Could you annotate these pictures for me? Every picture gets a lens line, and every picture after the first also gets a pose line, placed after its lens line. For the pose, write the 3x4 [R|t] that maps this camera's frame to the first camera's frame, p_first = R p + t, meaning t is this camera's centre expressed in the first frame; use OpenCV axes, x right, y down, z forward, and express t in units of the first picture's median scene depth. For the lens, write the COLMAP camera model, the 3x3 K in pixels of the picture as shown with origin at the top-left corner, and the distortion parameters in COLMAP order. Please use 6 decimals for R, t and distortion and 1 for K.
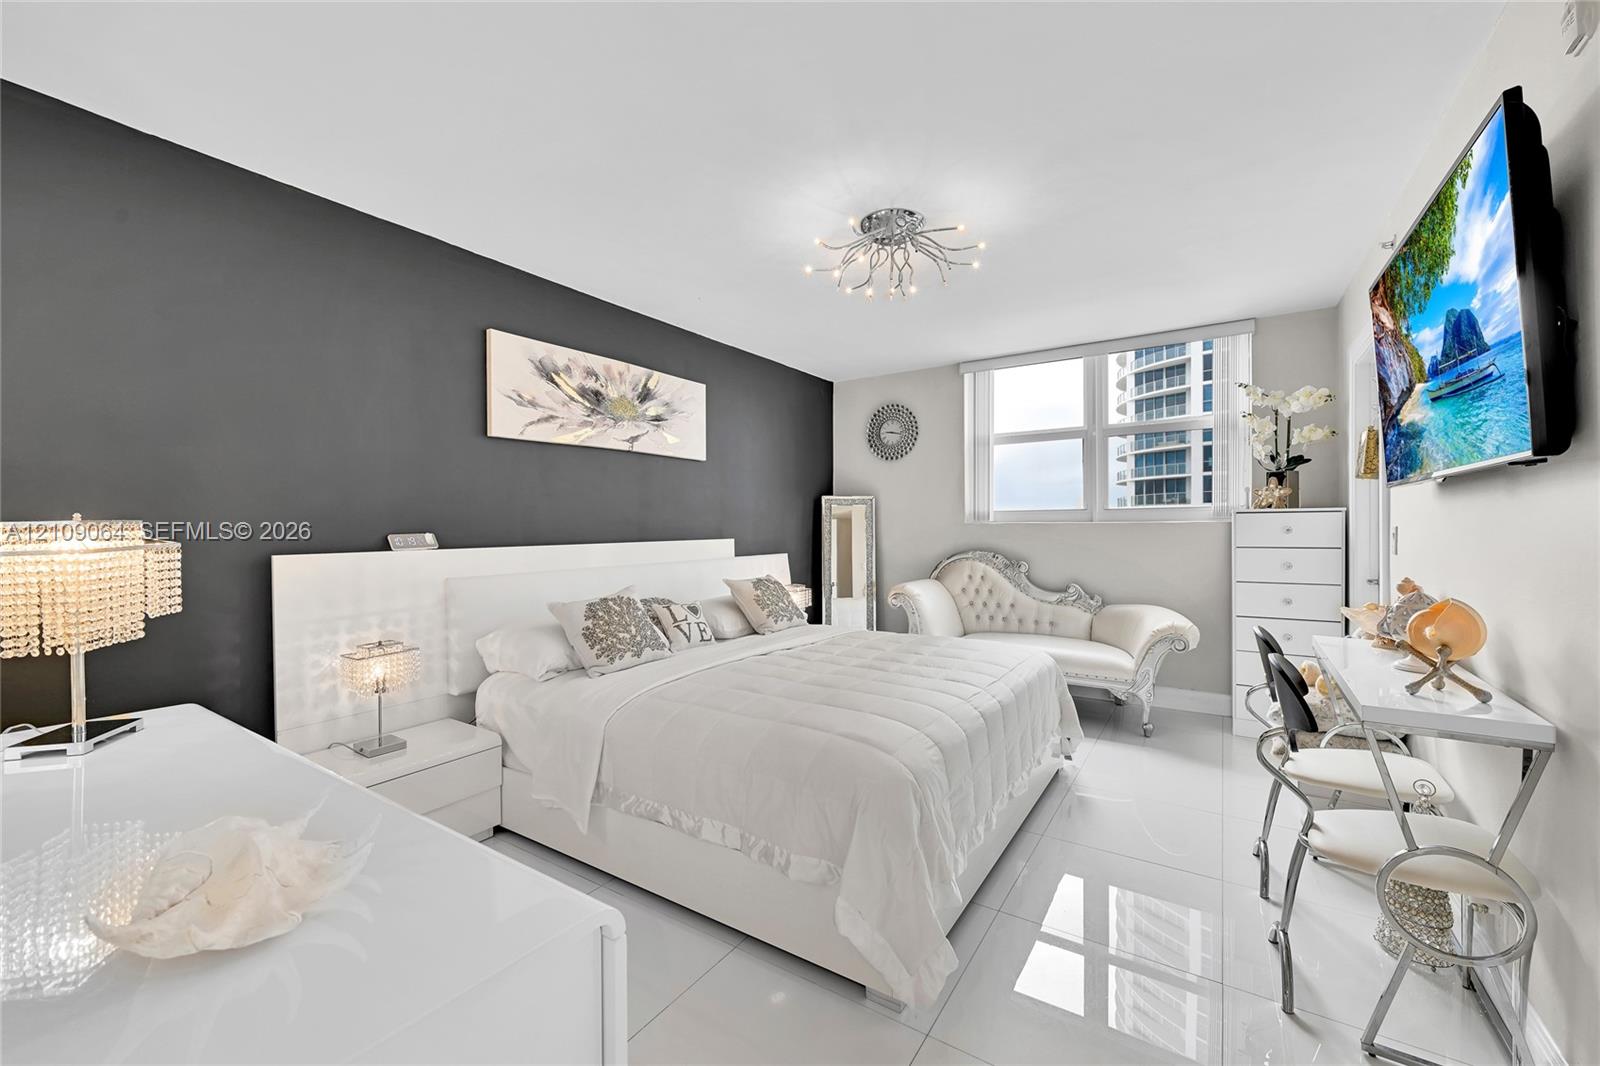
lens RADIAL K [[638.1, 0, 800.0], [0, 638.1, 533.0], [0, 0, 1]] dist [-0.000277, 0.000315]
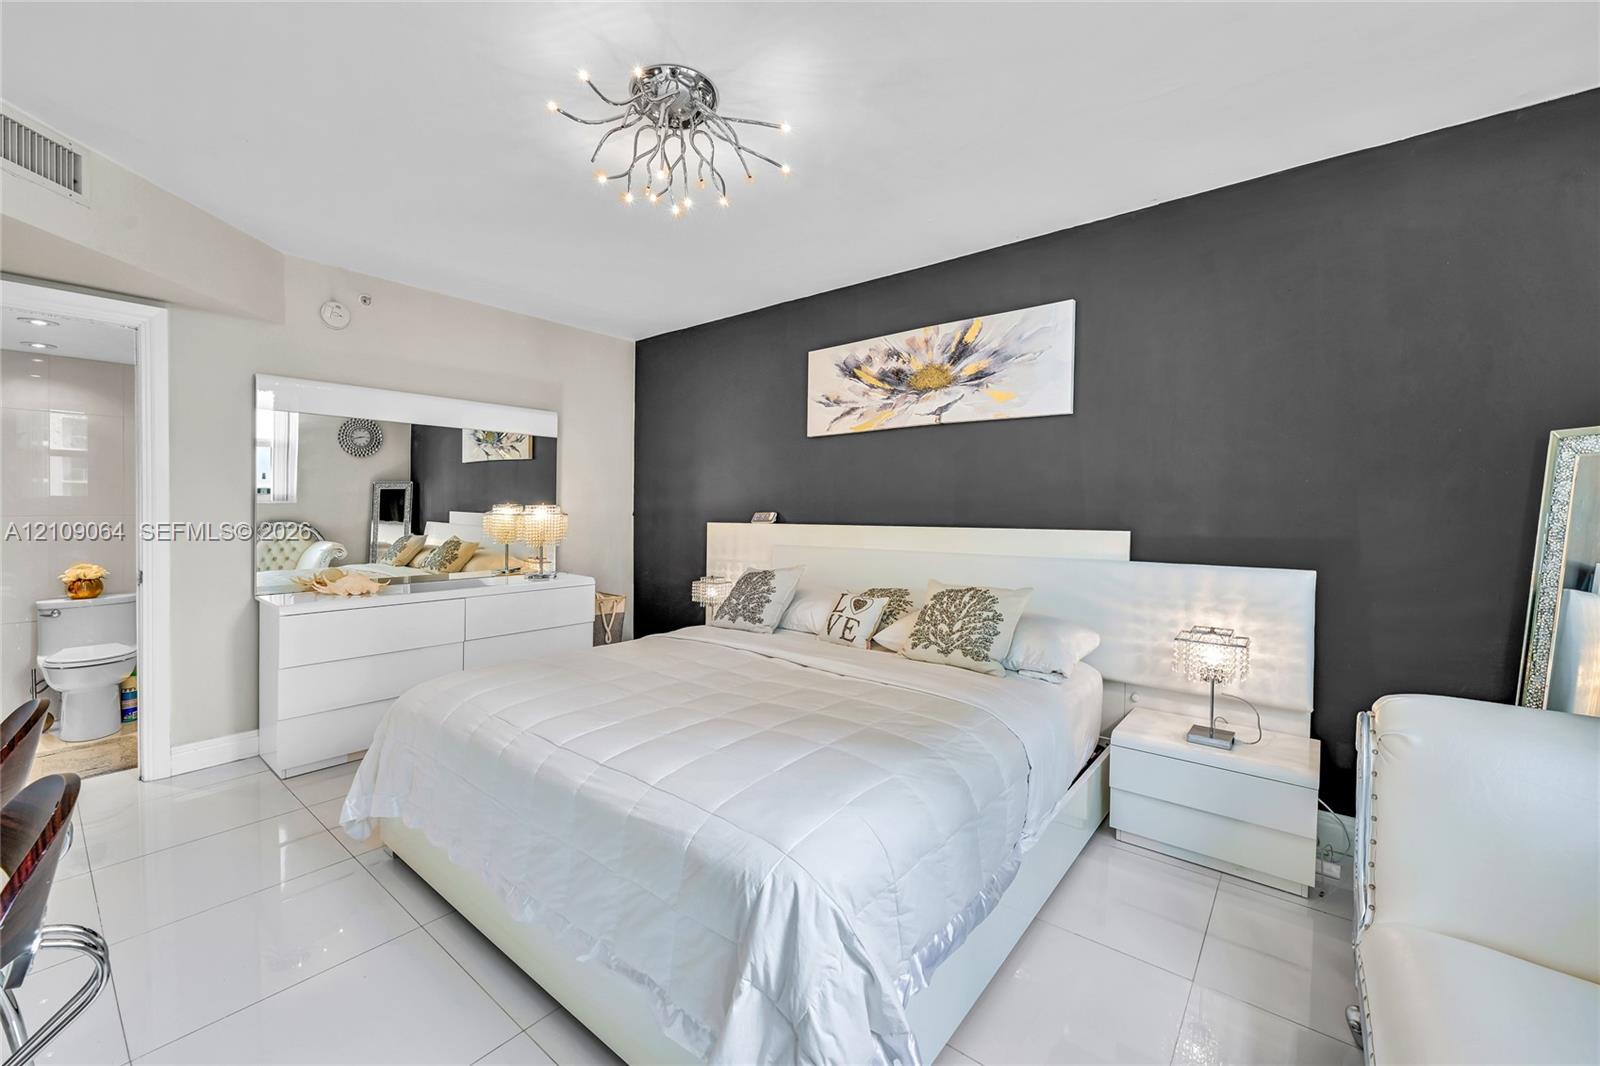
lens RADIAL K [[638.1, 0, 800.0], [0, 638.1, 533.0], [0, 0, 1]] dist [-0.000277, 0.000315]
pose [[-0.099535, 0.043425, -0.994086, 0.742990], [-0.016173, 0.998845, 0.045252, -0.016747], [0.994903, 0.020581, -0.098718, 1.045606]]
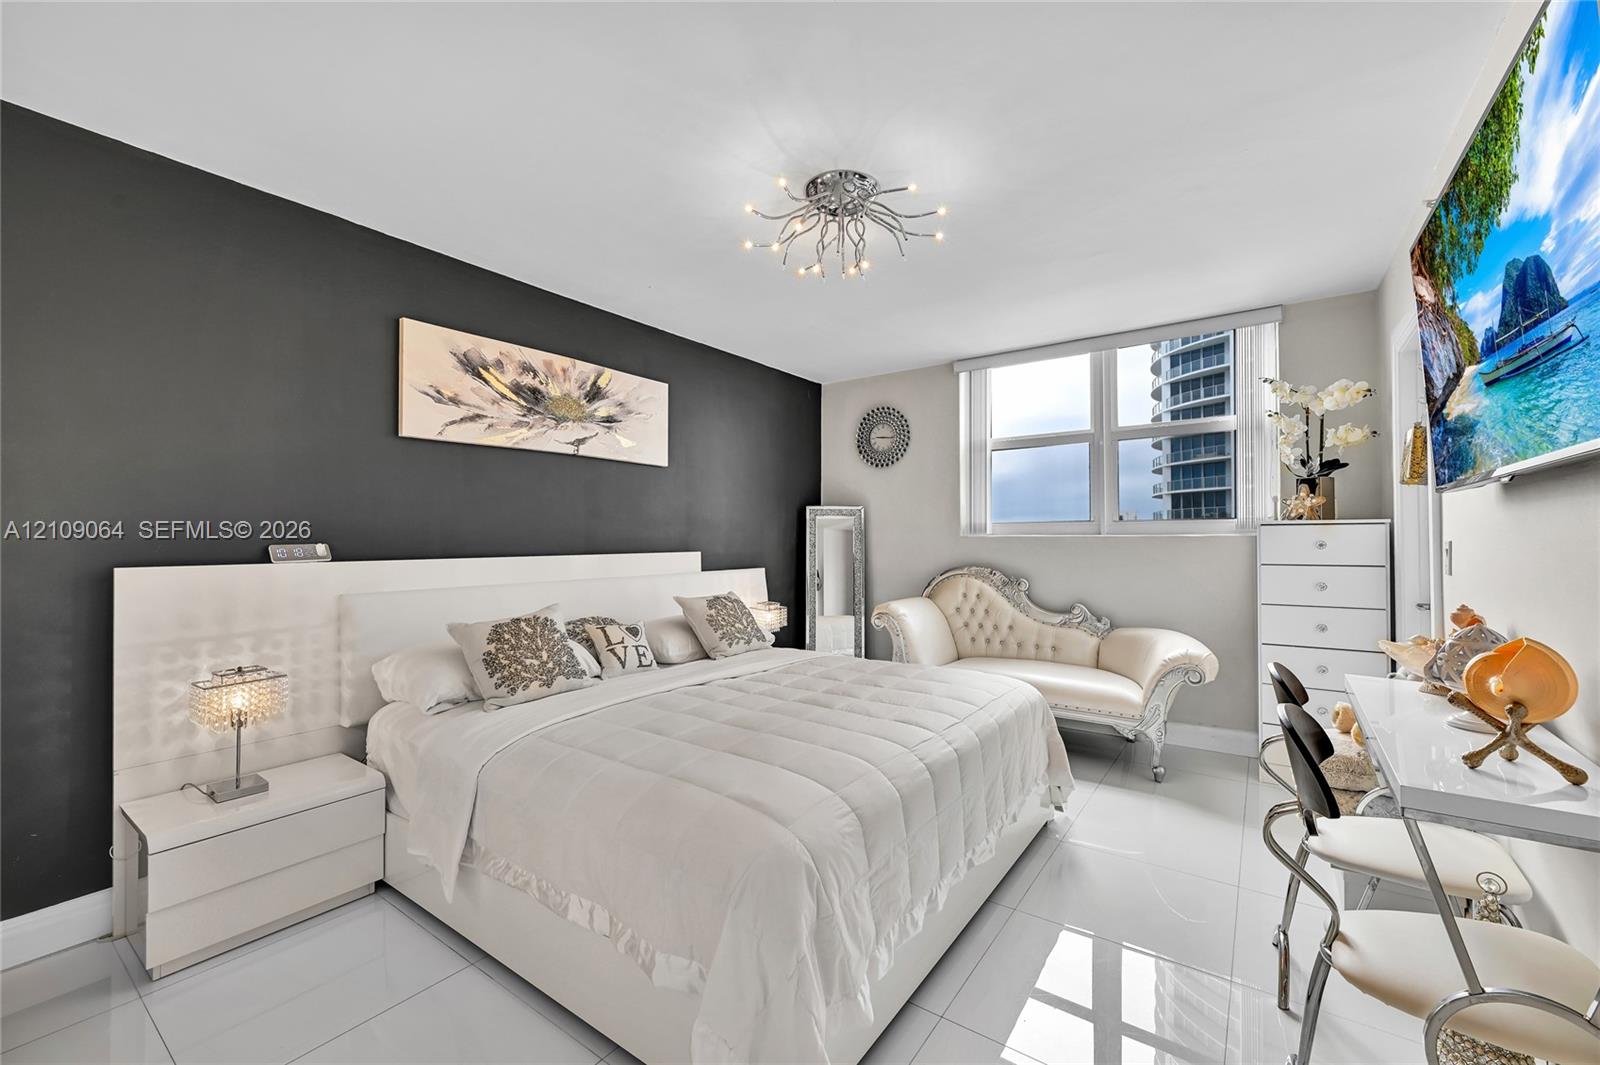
lens RADIAL K [[646.1, 0, 800.0], [0, 646.1, 532.5], [0, 0, 1]] dist [-0.001098, -0.000563]
pose [[0.999162, 0.003526, -0.040776, 0.107071], [-0.004417, 0.999753, -0.021770, 0.001192], [0.040690, 0.021932, 0.998931, 0.110018]]
